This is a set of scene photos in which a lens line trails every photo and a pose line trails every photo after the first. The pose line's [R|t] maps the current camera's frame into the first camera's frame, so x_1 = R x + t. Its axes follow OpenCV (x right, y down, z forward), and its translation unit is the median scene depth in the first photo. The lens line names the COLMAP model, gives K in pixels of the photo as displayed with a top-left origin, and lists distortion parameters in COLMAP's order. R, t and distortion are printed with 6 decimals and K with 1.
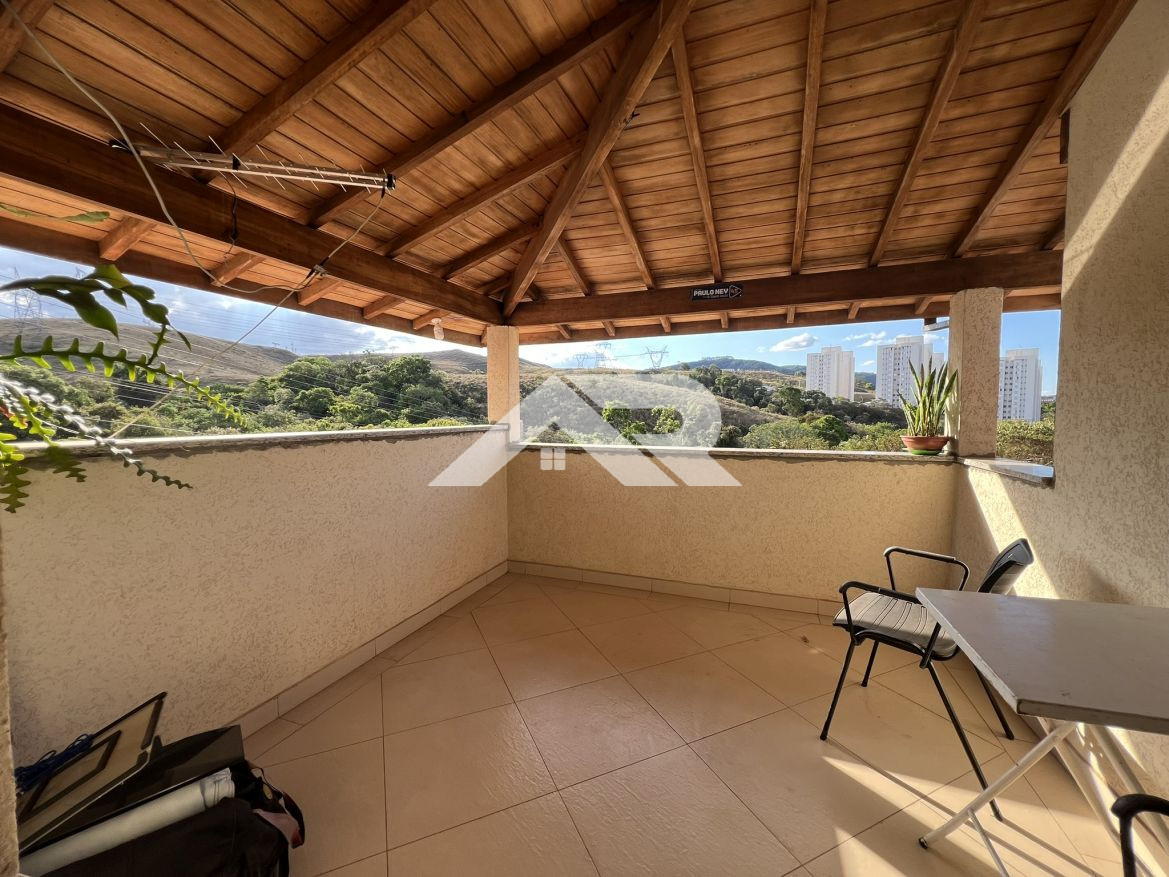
lens RADIAL K [[465.9, 0, 587.6], [0, 465.9, 438.3], [0, 0, 1]] dist [-0.001634, -0.000103]
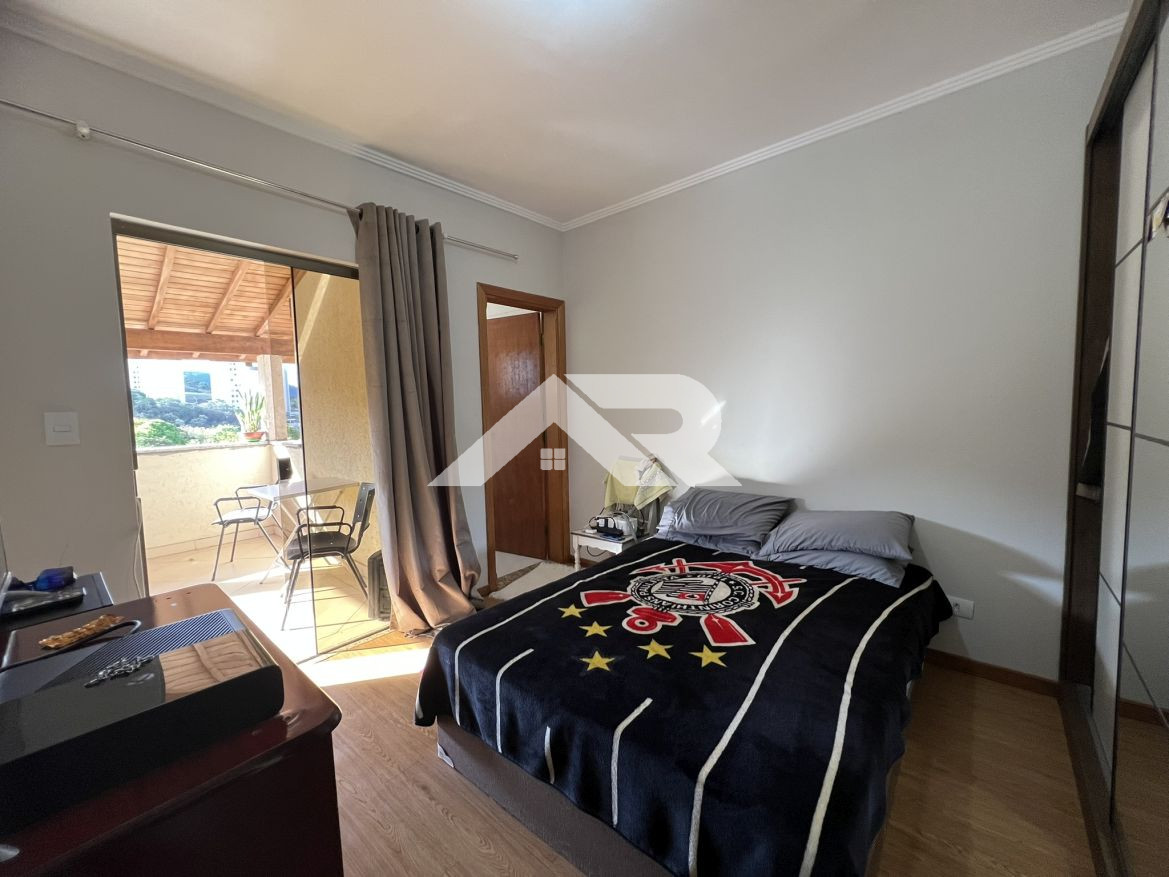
lens RADIAL K [[465.9, 0, 587.6], [0, 465.9, 438.3], [0, 0, 1]] dist [-0.001634, -0.000103]
pose [[0.334792, -0.071804, 0.939552, -0.517571], [0.074128, 0.996009, 0.049705, 0.026604], [-0.939372, 0.053007, 0.338778, -0.804992]]
